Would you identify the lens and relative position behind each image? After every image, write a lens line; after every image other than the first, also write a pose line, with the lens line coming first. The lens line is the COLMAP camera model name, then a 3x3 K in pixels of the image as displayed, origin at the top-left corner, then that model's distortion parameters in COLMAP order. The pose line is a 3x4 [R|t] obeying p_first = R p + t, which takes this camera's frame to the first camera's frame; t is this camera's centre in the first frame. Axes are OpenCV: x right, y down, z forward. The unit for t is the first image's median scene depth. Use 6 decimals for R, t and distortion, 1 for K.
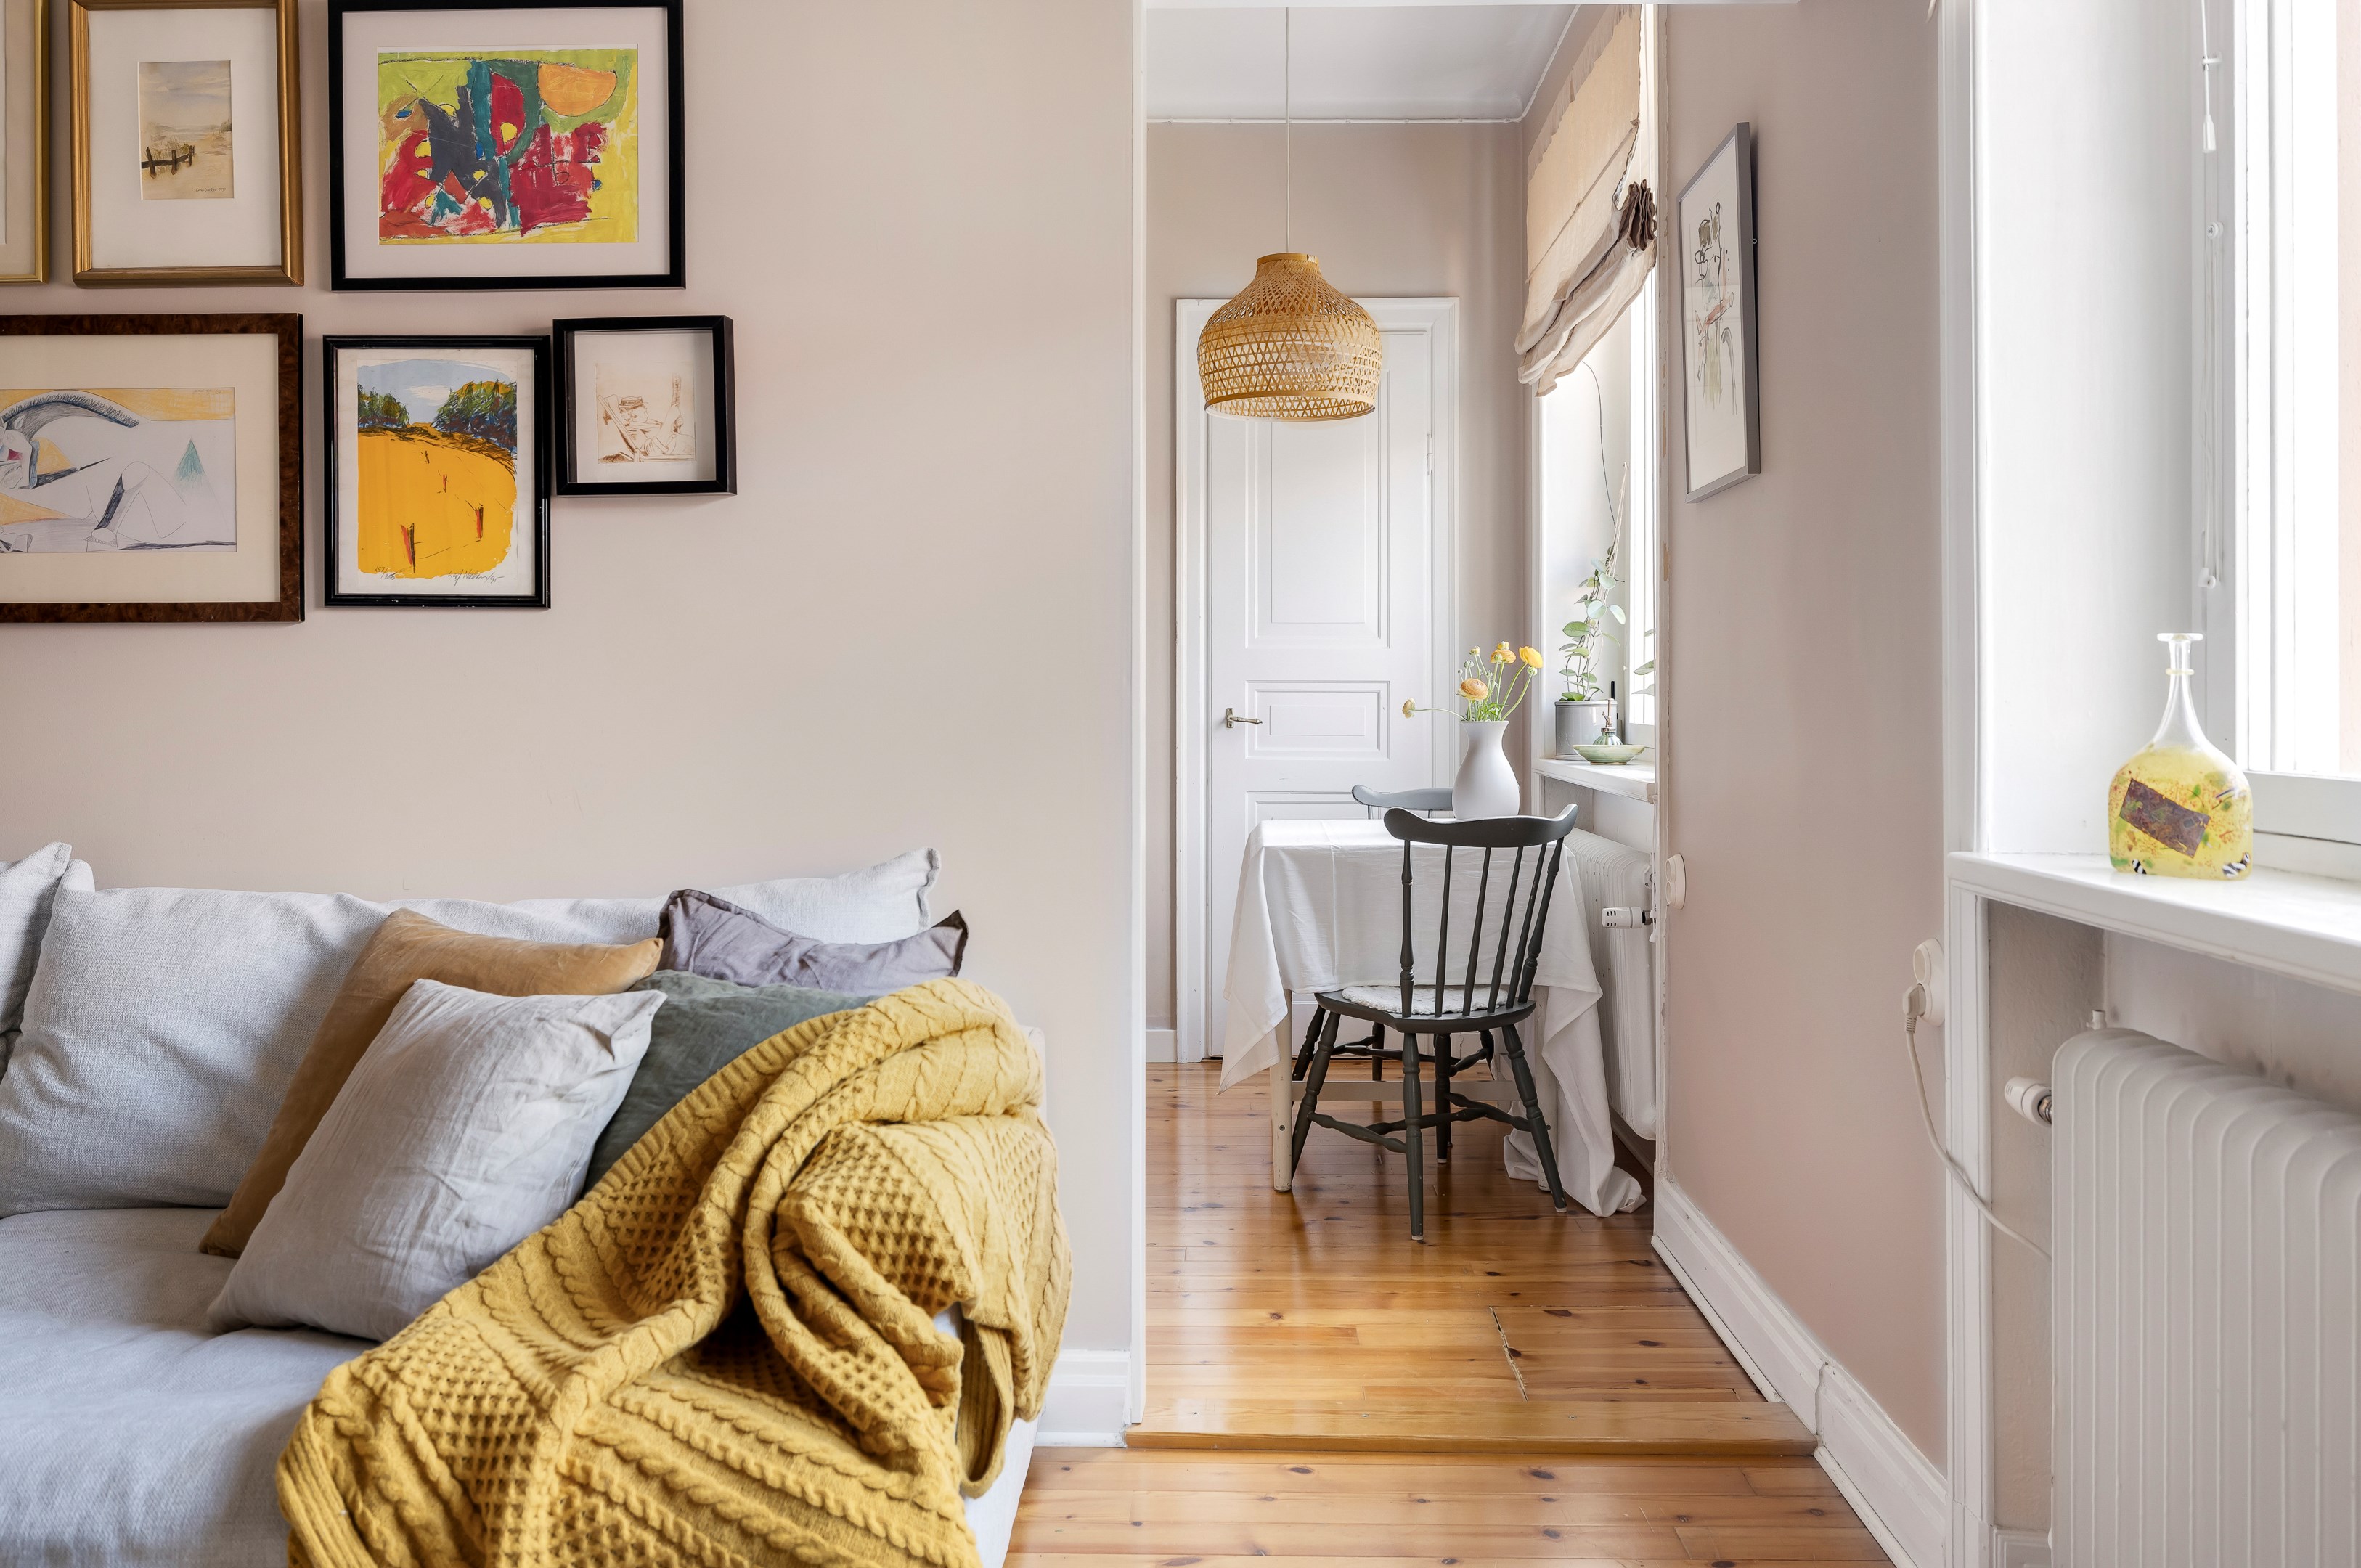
lens RADIAL K [[1839.0, 0, 1179.3], [0, 1839.0, 678.9], [0, 0, 1]] dist [-0.002099, 0.002272]
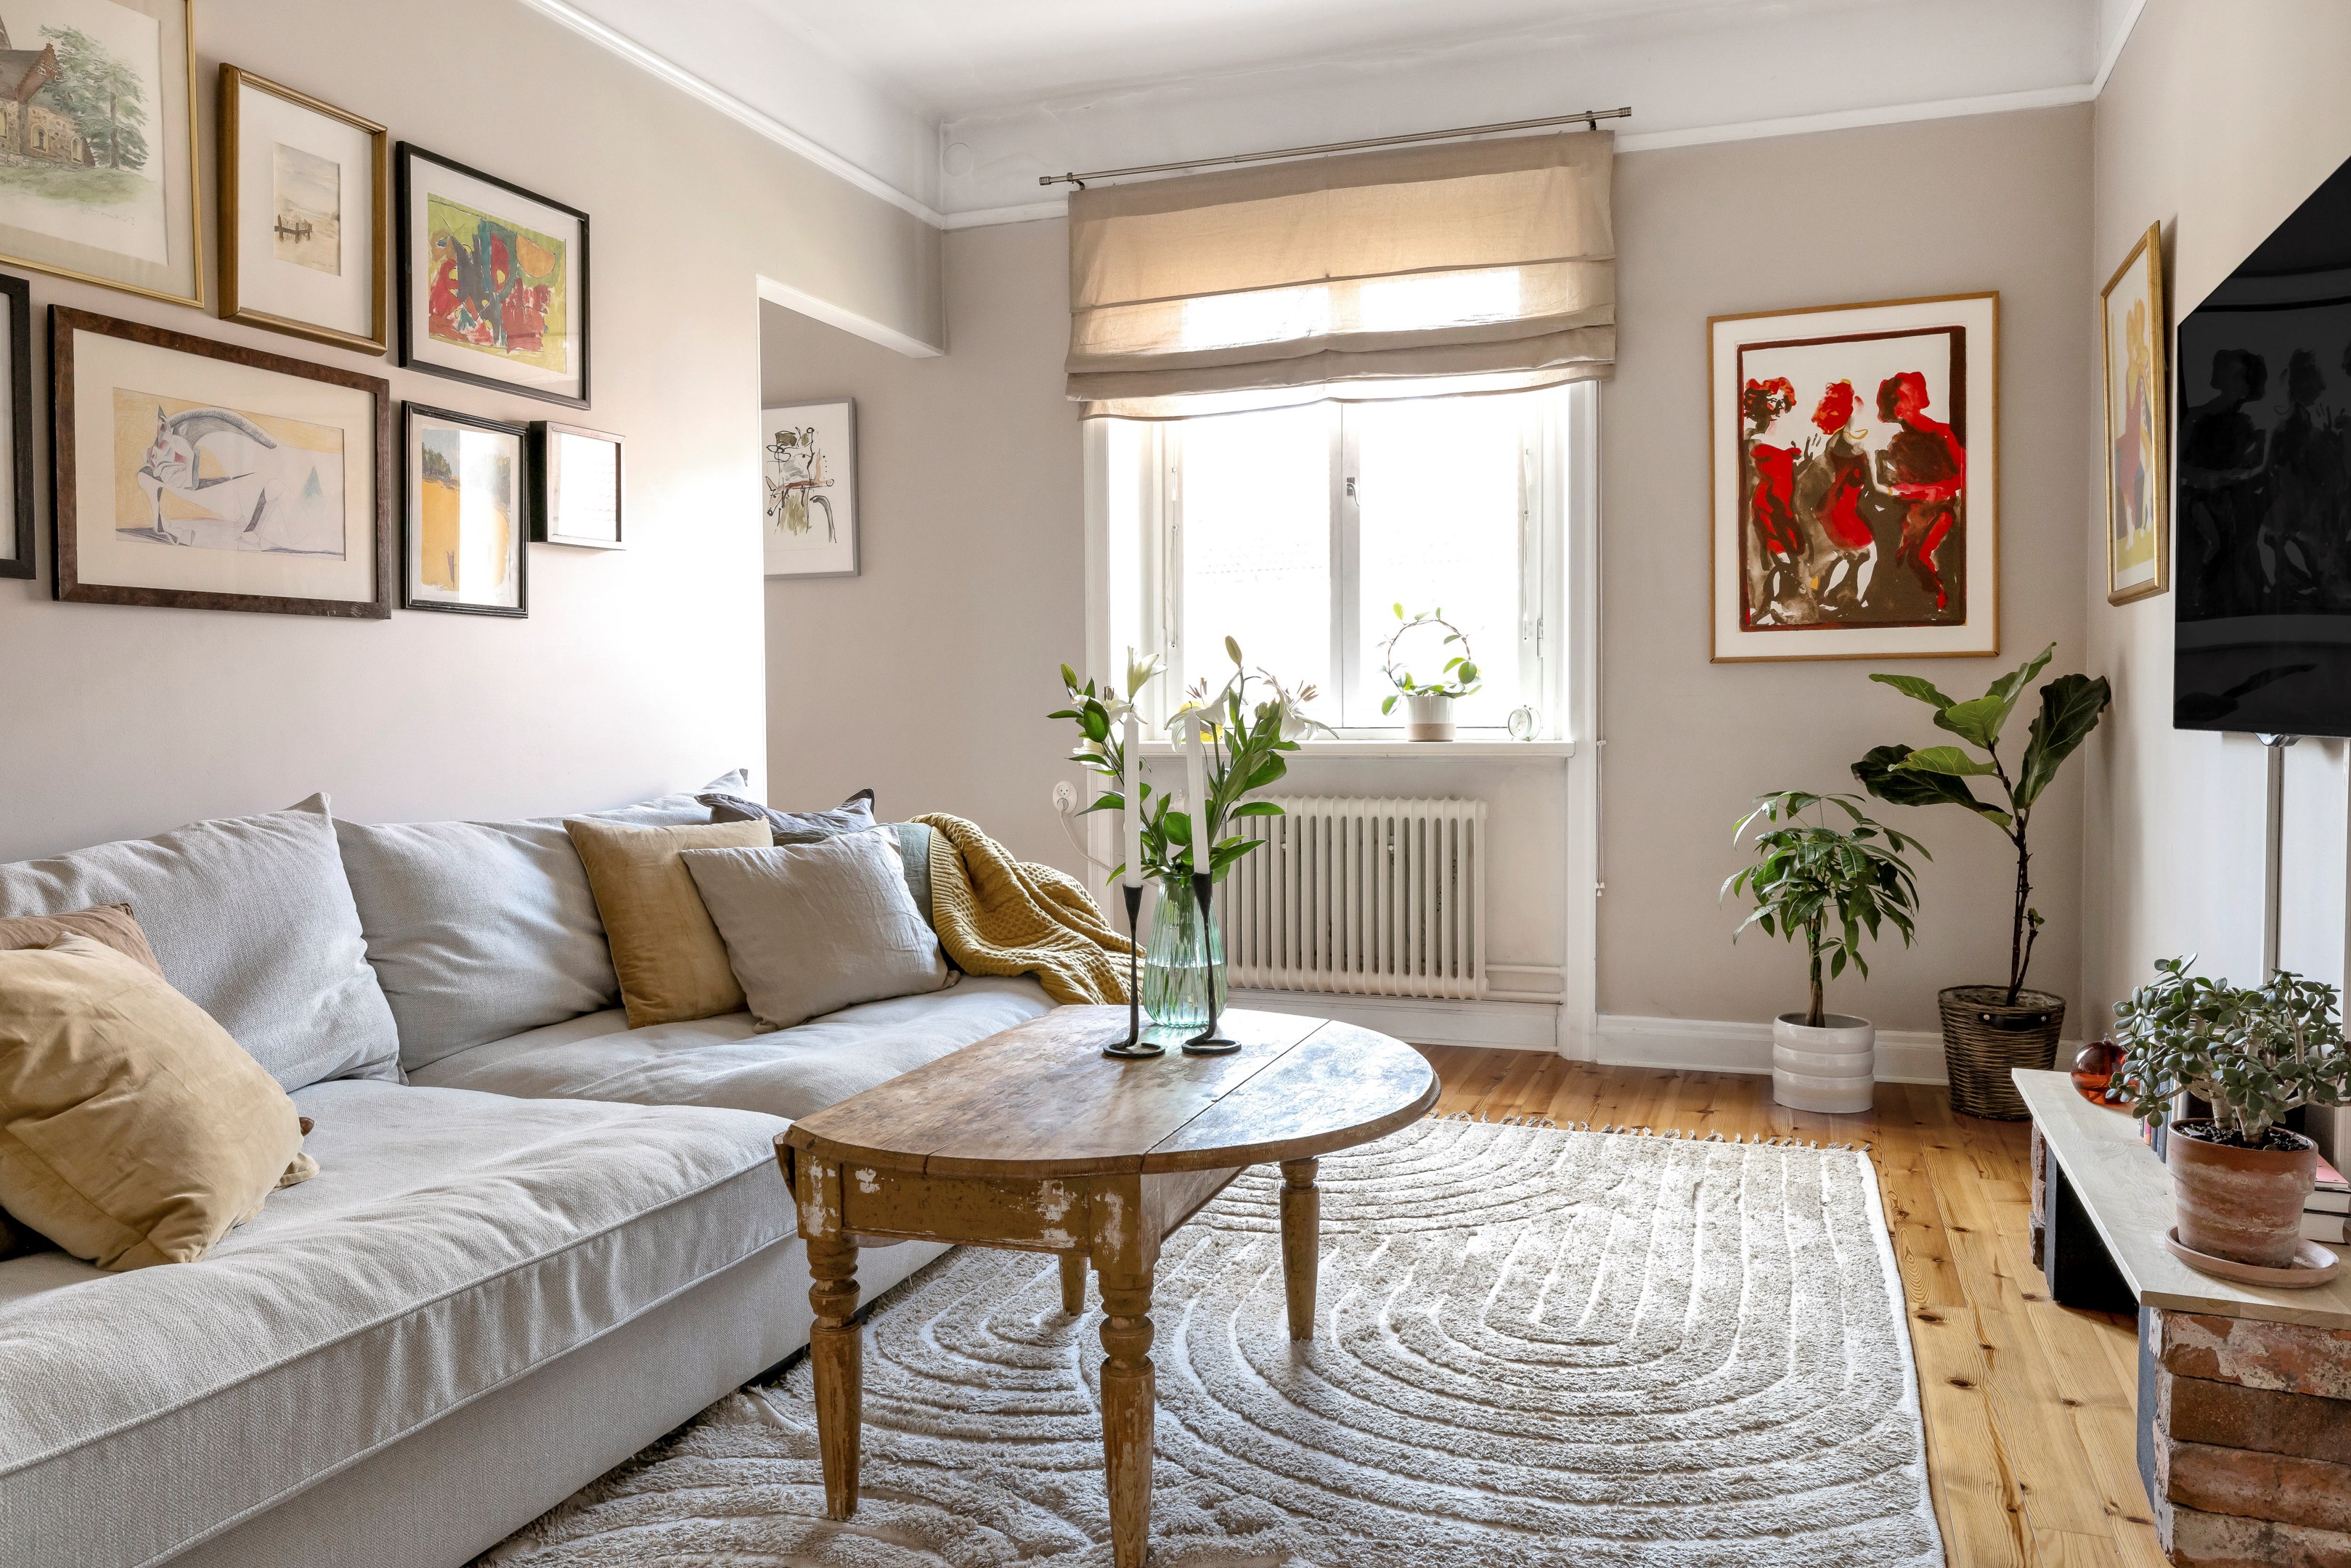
lens RADIAL K [[1707.2, 0, 1199.4], [0, 1707.2, 774.6], [0, 0, 1]] dist [-0.002054, 0.007141]
pose [[0.300125, -0.042348, 0.952959, -1.463935], [-0.005897, 0.998913, 0.046248, 0.019686], [-0.953882, -0.019500, 0.299549, 0.090014]]
